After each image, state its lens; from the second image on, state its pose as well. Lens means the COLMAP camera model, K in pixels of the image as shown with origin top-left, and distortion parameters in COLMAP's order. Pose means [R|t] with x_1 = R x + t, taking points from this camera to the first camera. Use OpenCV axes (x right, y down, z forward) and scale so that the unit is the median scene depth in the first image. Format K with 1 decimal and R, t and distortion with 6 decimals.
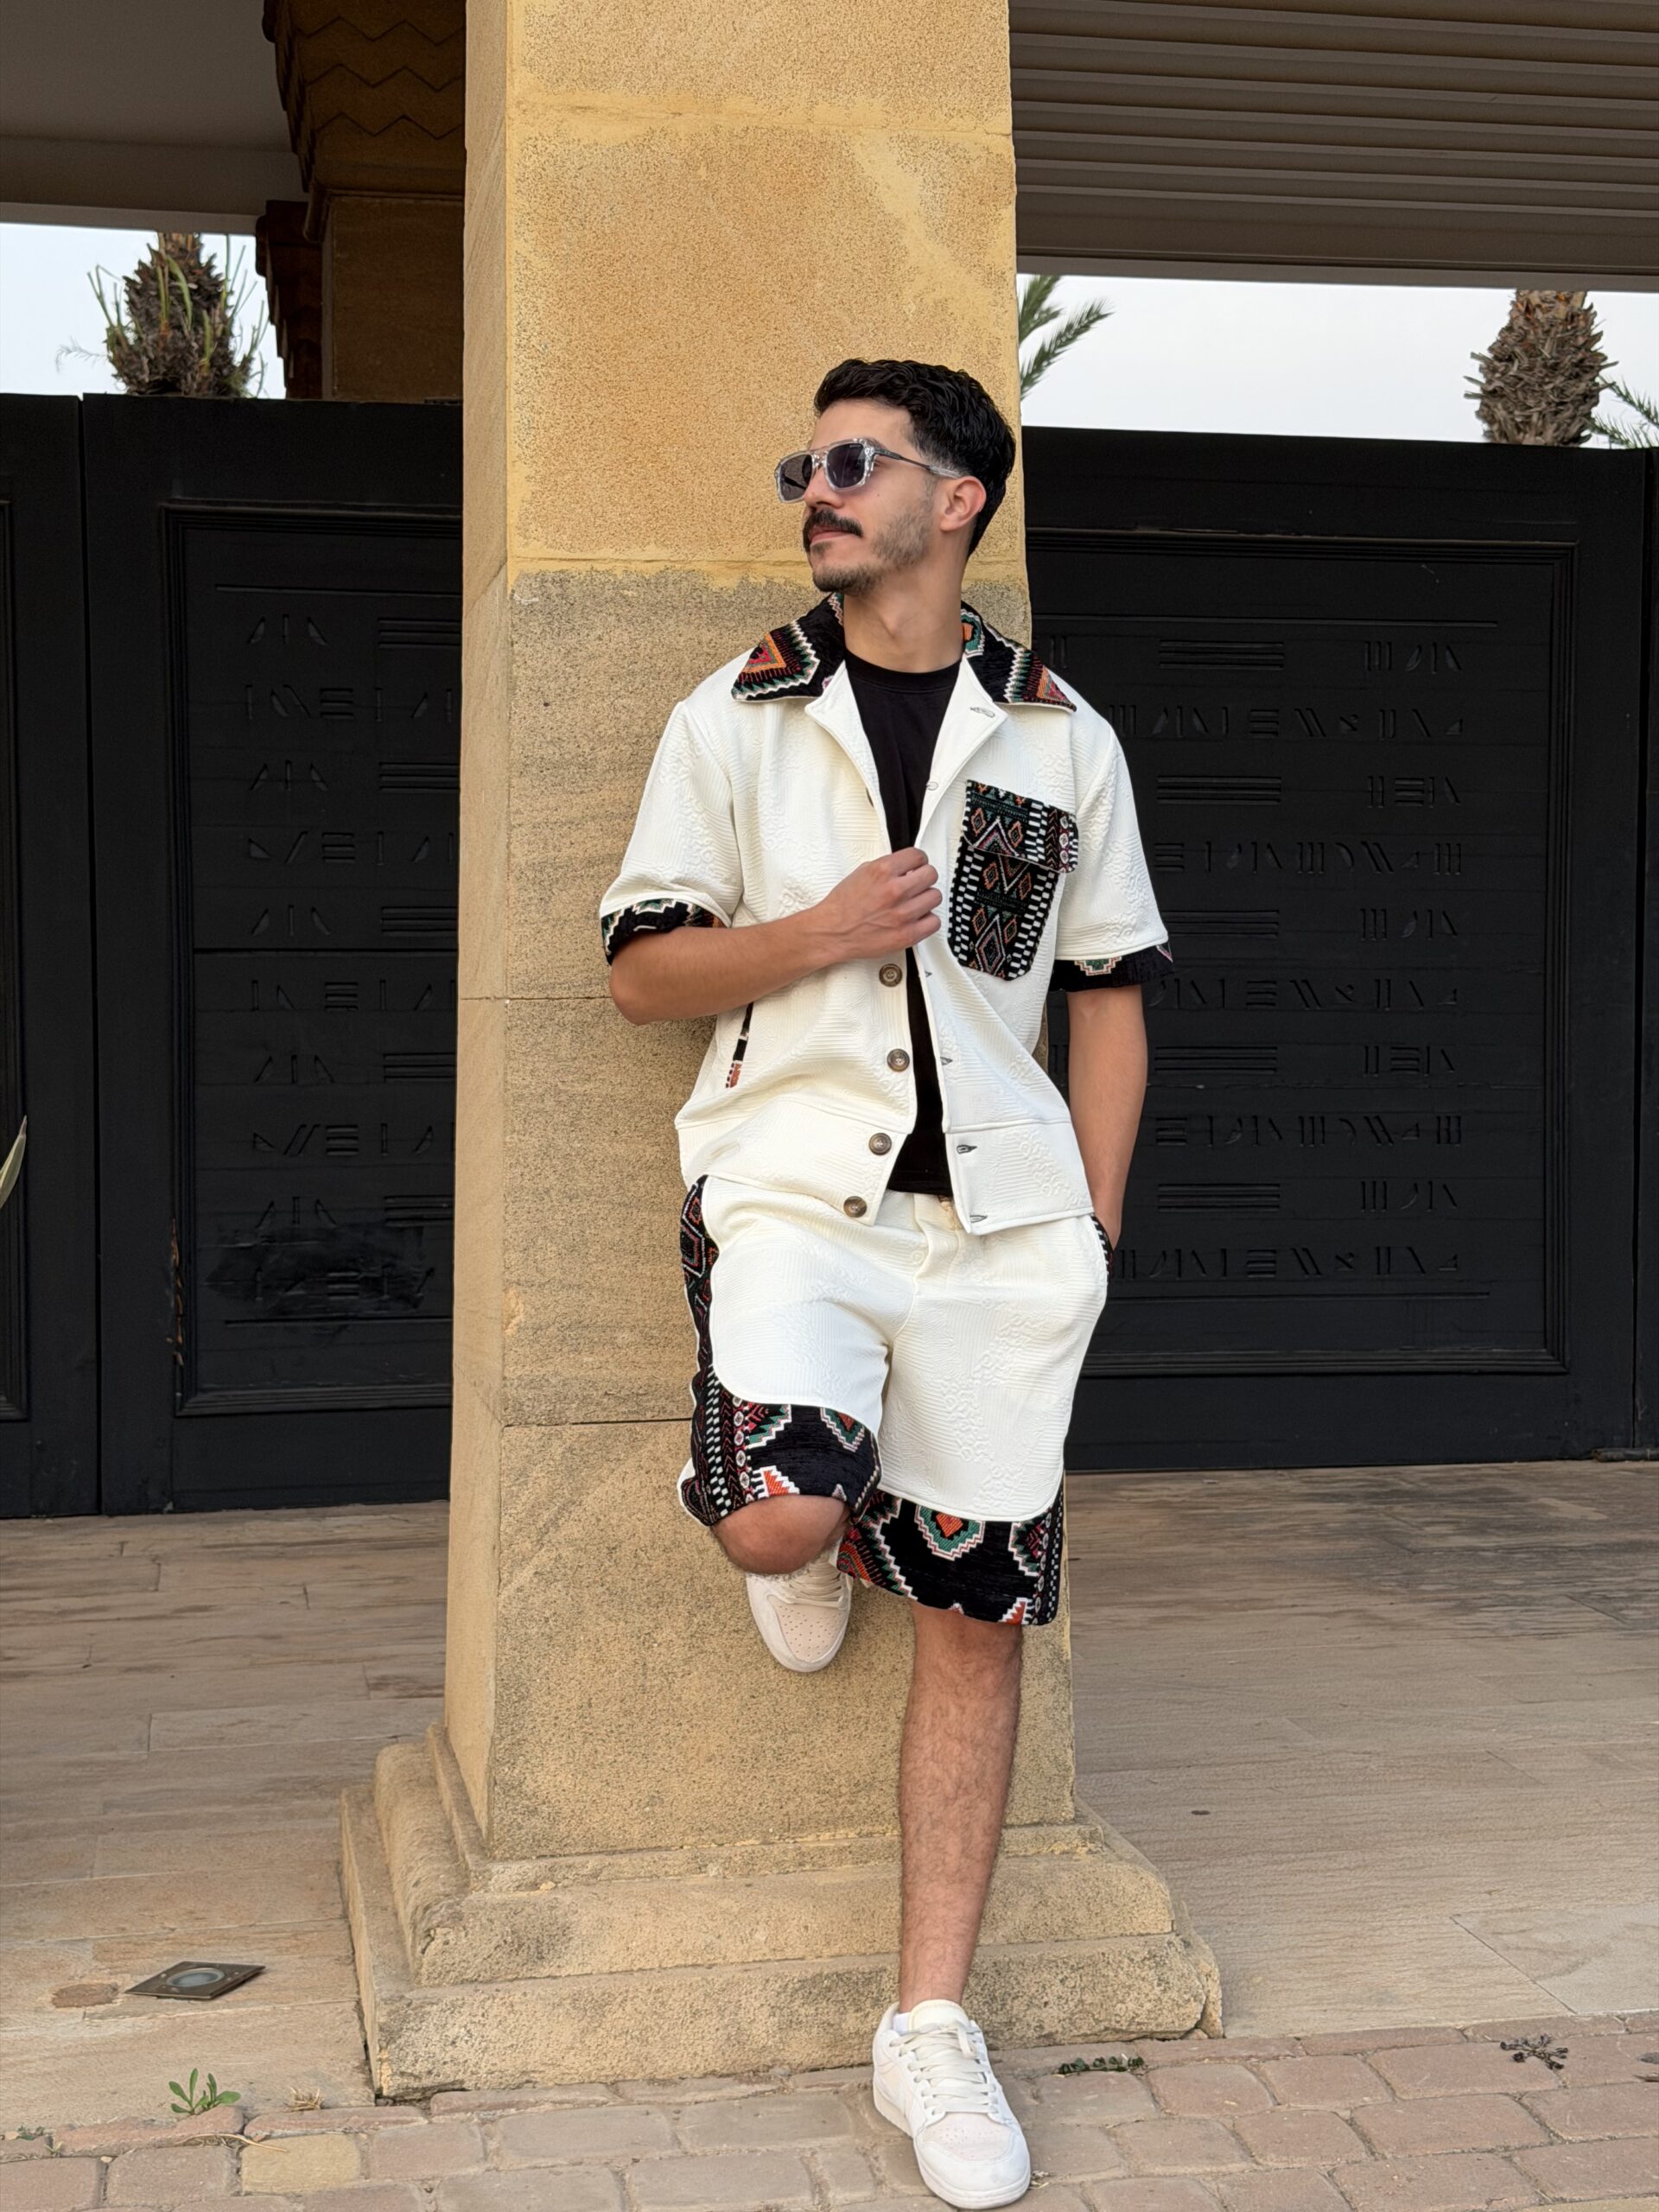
lens RADIAL K [[3549.3, 0, 825.1], [0, 3549.3, 1096.8], [0, 0, 1]] dist [0.141953, 0.000000]
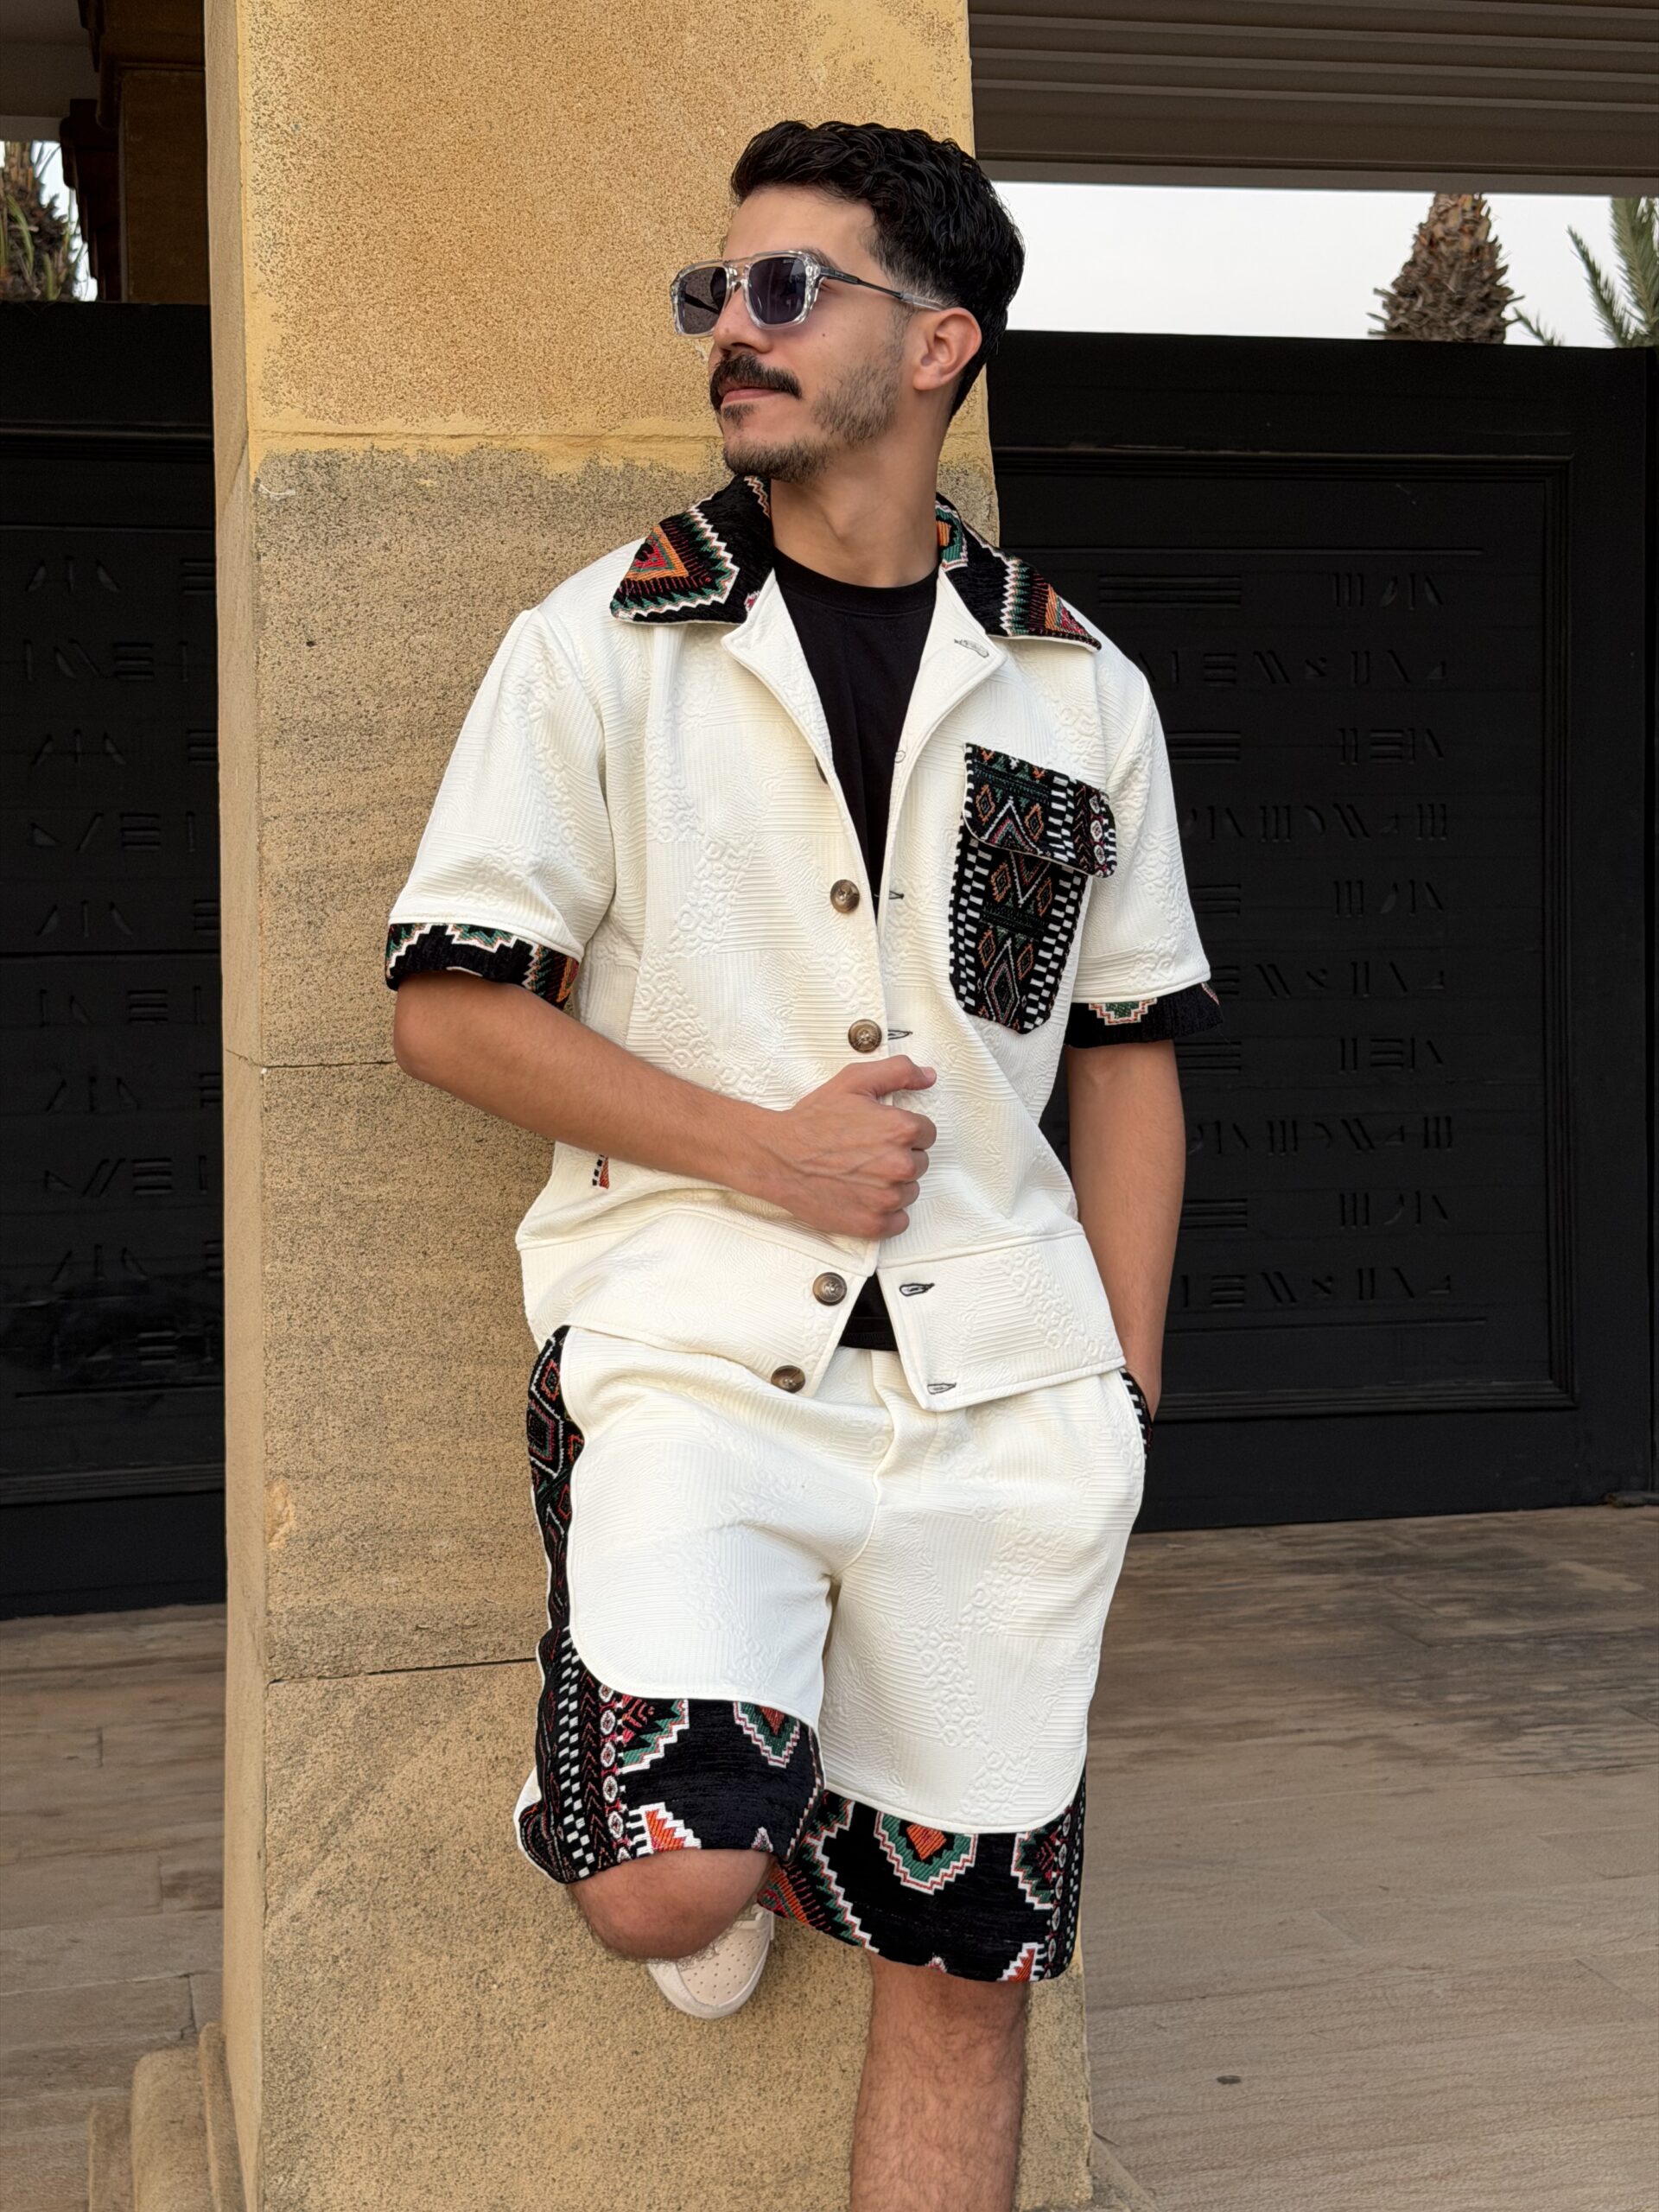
lens RADIAL K [[3549.3, 0, 857.7], [0, 3549.3, 1051.2], [0, 0, 1]] dist [0.141953, 0.000000]
pose [[0.999041, -0.020404, 0.038744, -0.000108], [0.020471, 0.999790, -0.001310, -0.026642], [-0.038710, 0.002102, 0.999248, 0.290887]]
